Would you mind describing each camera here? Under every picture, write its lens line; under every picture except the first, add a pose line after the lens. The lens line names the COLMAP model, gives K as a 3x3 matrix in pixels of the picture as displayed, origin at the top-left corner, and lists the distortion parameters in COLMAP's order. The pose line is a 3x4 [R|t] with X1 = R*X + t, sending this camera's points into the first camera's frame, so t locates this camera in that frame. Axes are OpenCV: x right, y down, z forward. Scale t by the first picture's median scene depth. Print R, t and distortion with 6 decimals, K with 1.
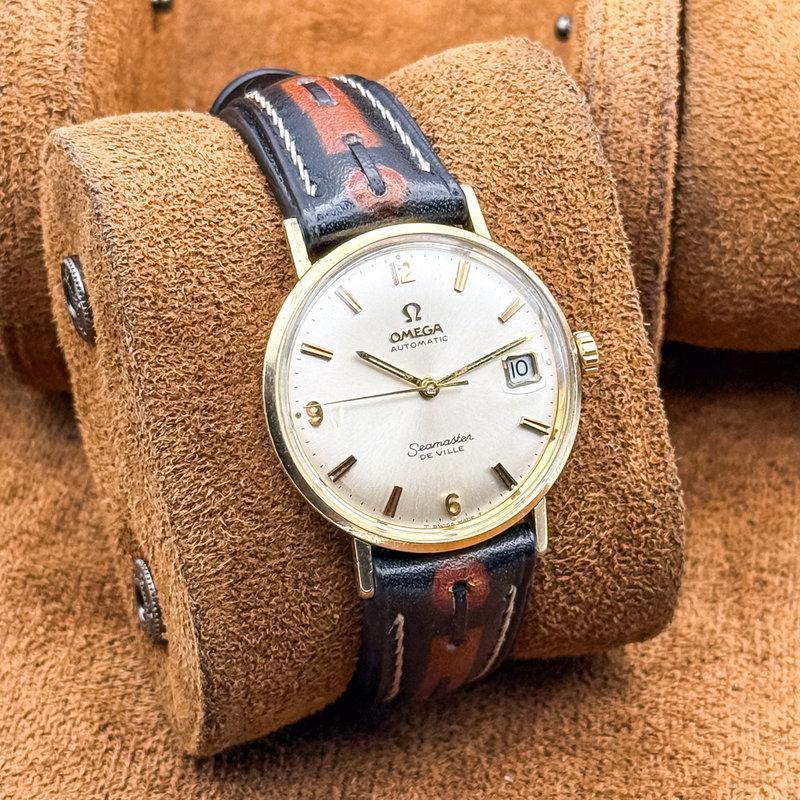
lens RADIAL K [[2656.9, 0, 400.0], [0, 2656.9, 400.0], [0, 0, 1]] dist [-0.057441, 0.827422]
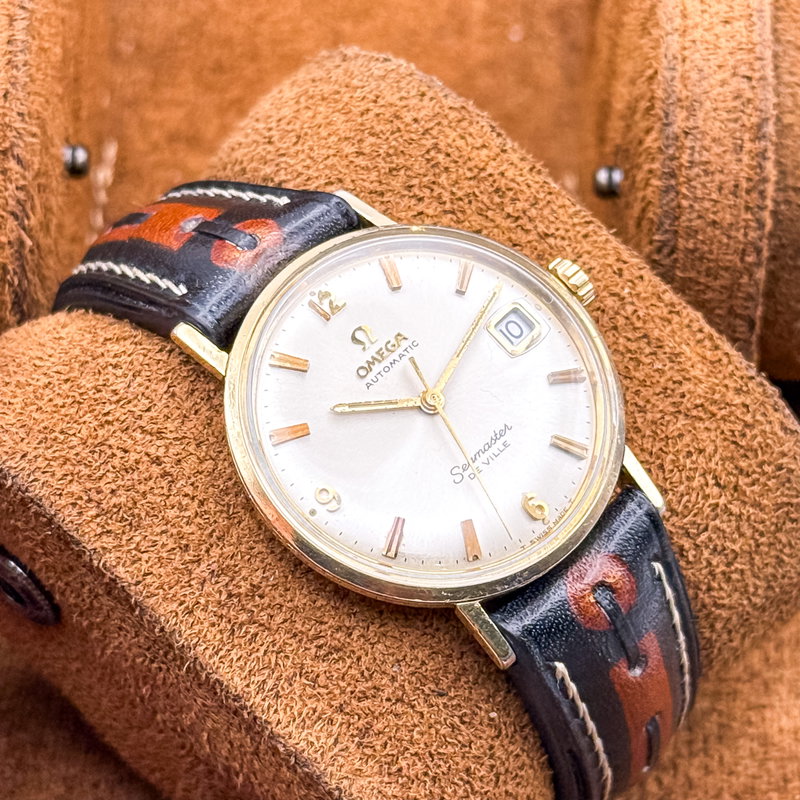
lens RADIAL K [[2656.9, 0, 400.0], [0, 2656.9, 400.0], [0, 0, 1]] dist [-0.057441, 0.827422]
pose [[0.837359, -0.540787, 0.079874, -0.060541], [0.545911, 0.819632, -0.173737, 0.128544], [0.028488, 0.189084, 0.981548, 0.201254]]
